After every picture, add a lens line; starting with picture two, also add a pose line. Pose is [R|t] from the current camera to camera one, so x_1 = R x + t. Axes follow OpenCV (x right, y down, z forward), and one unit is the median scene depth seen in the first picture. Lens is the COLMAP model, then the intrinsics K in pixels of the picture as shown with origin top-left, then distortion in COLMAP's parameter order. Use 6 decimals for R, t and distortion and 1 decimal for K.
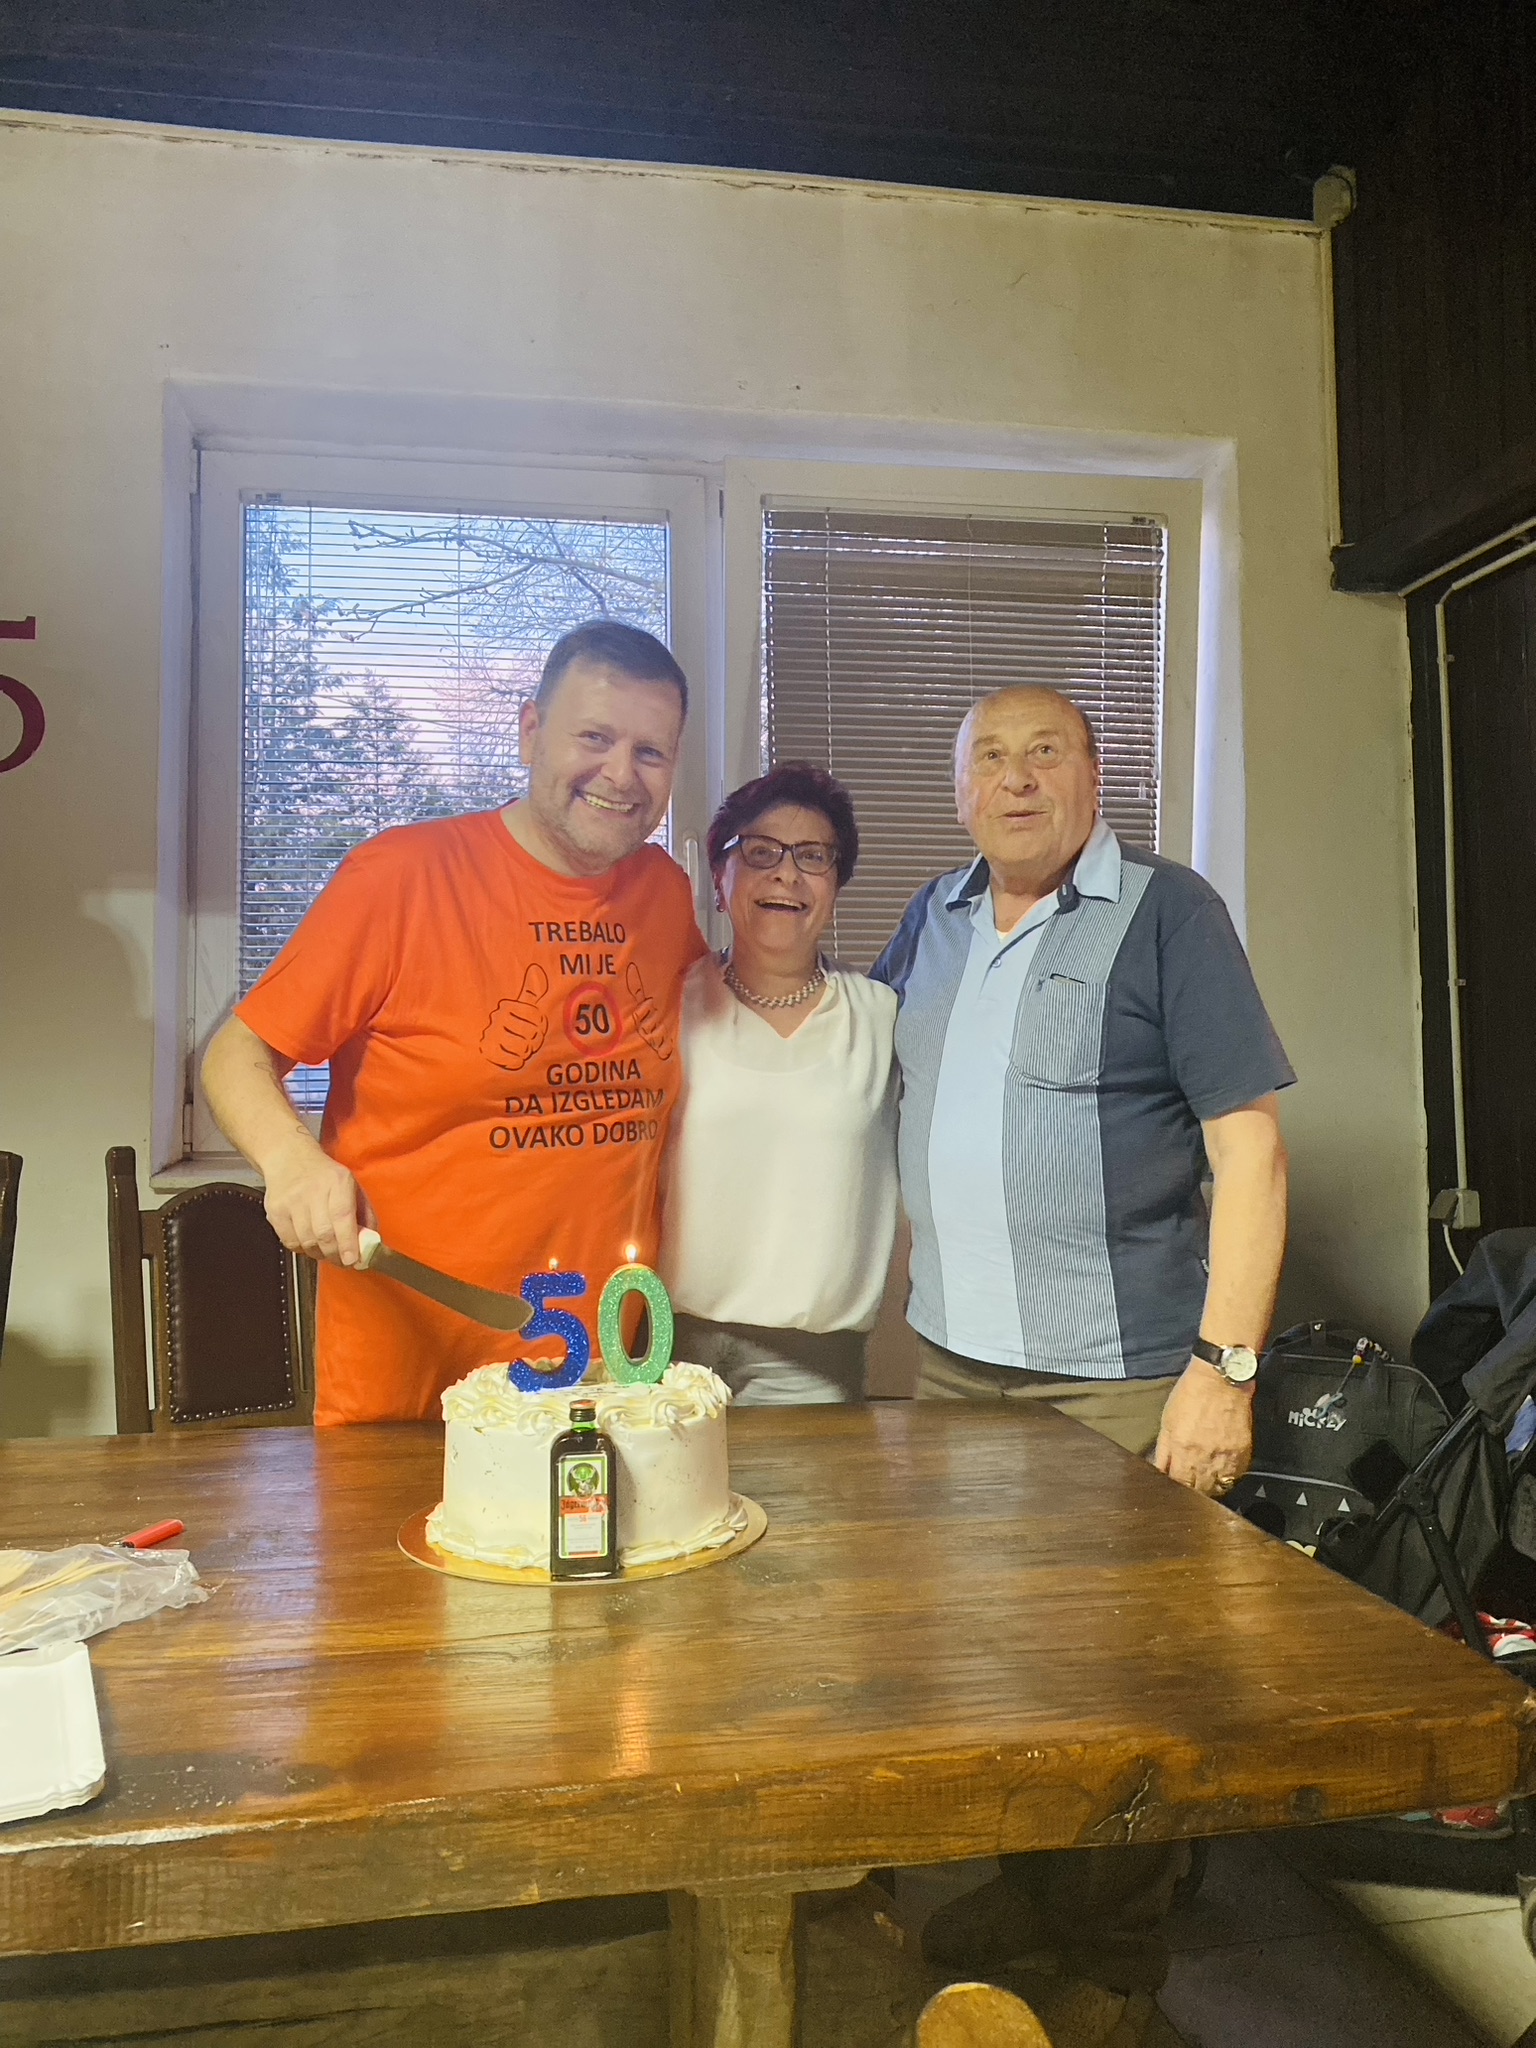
lens RADIAL K [[1564.7, 0, 765.9], [0, 1564.7, 1001.4], [0, 0, 1]] dist [0.015824, -0.010310]
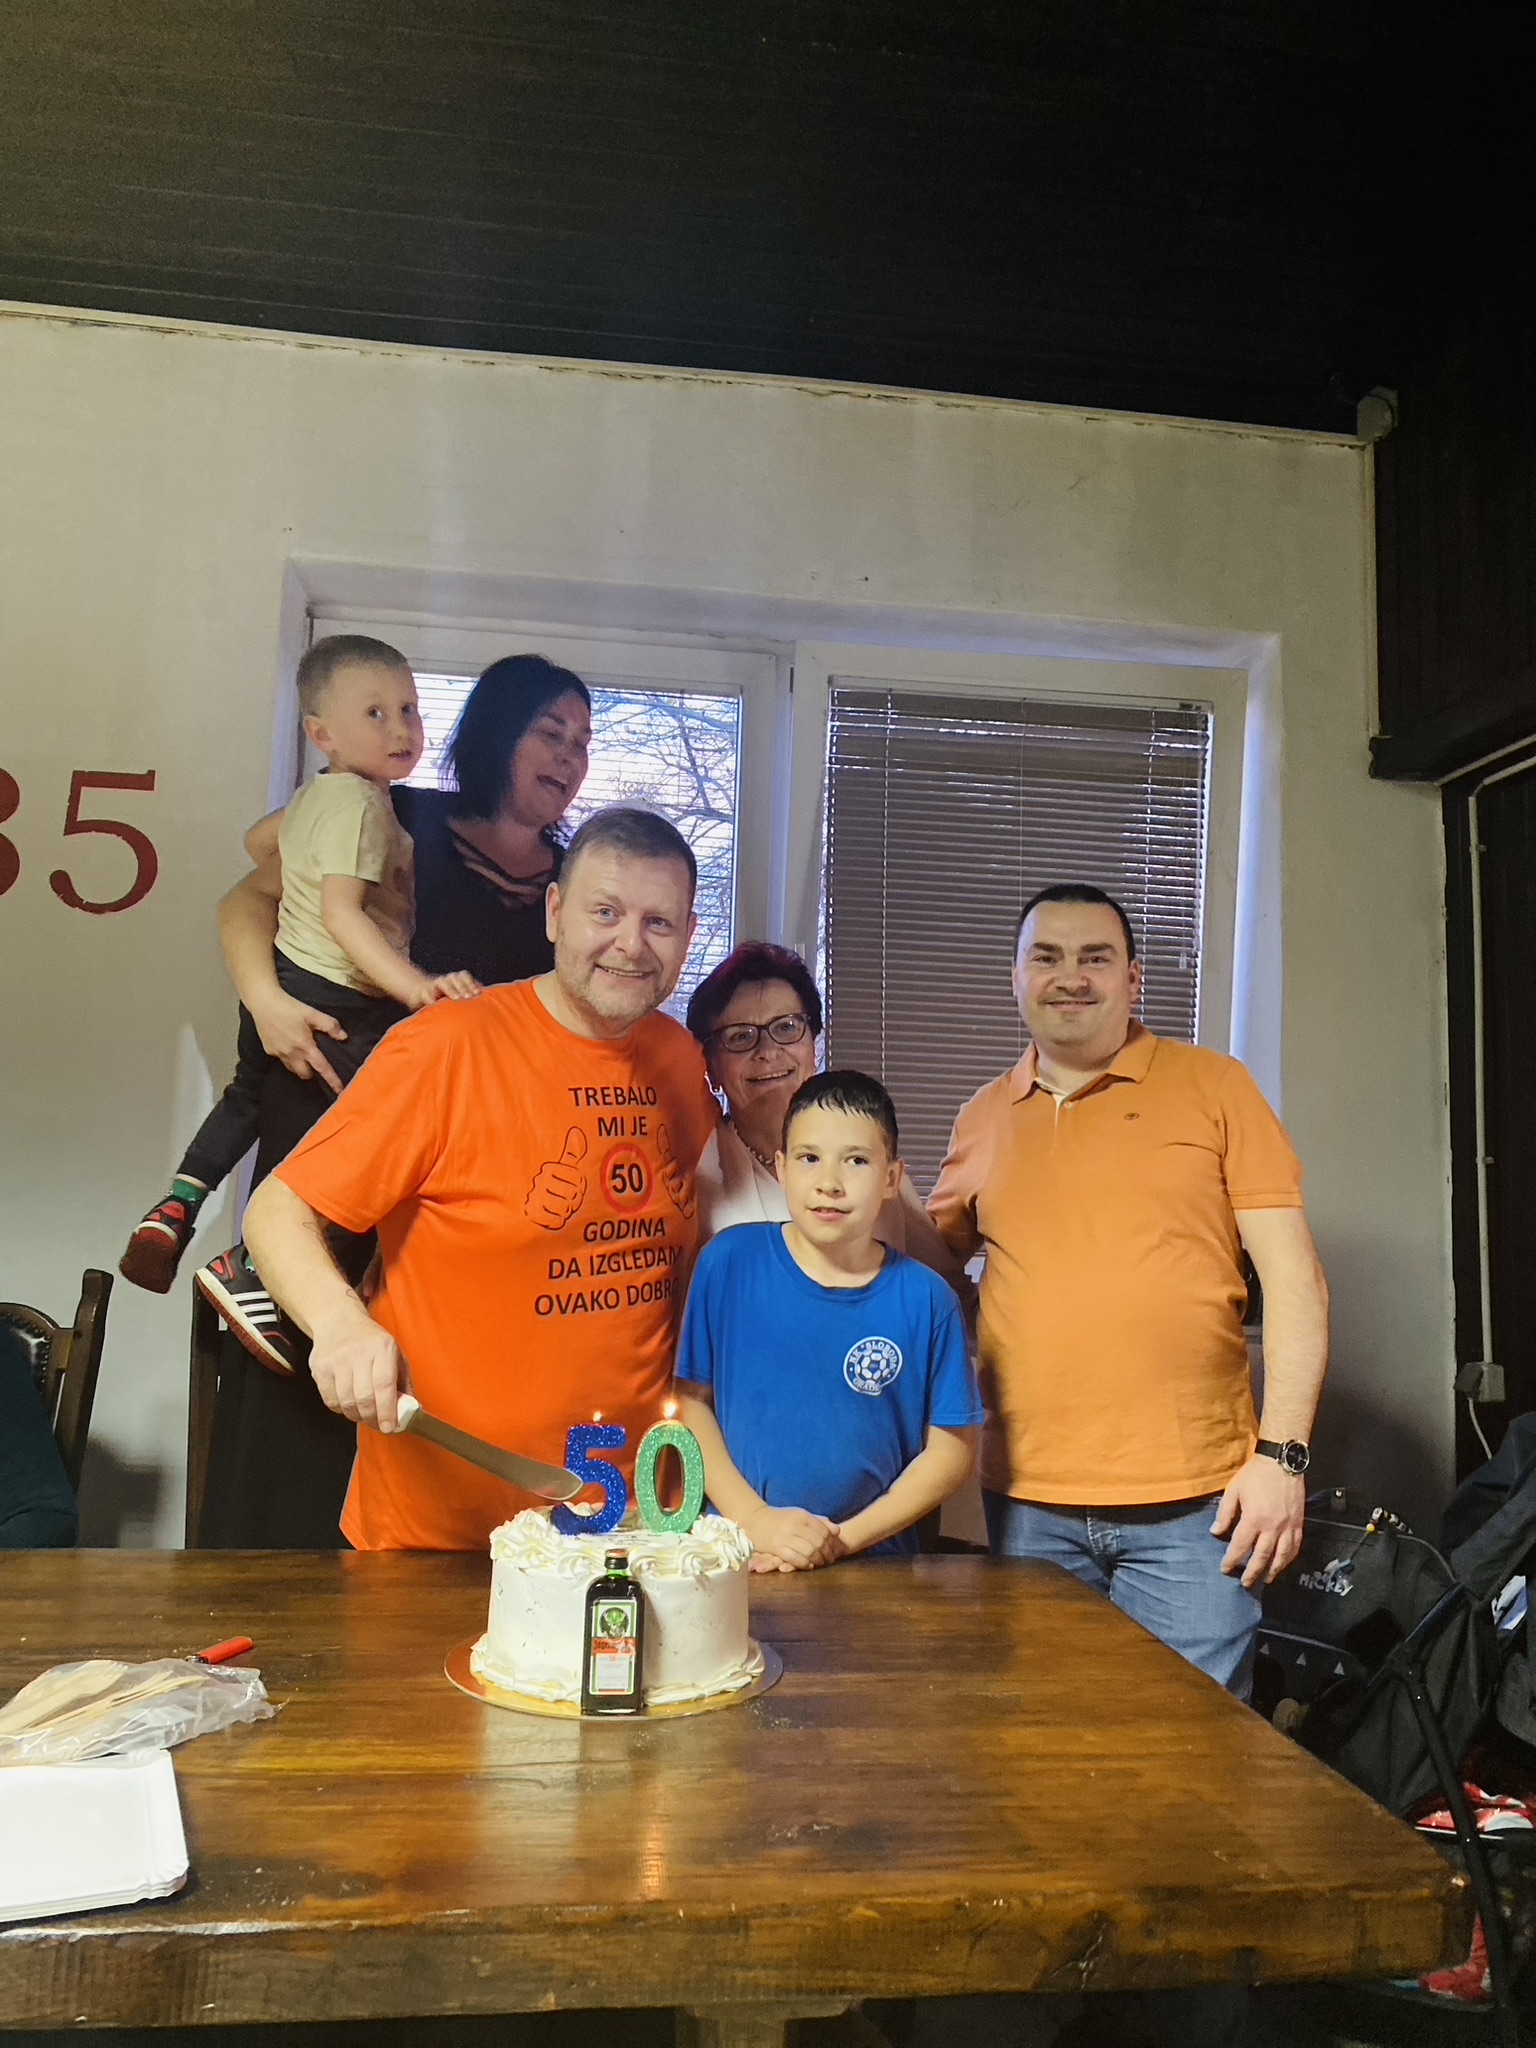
lens RADIAL K [[1564.7, 0, 769.5], [0, 1564.7, 1011.8], [0, 0, 1]] dist [0.015824, -0.010310]
pose [[0.998467, 0.038033, -0.040211, 0.020507], [-0.040567, 0.997112, -0.064204, -0.056833], [0.037653, 0.065736, 0.997126, -0.124530]]
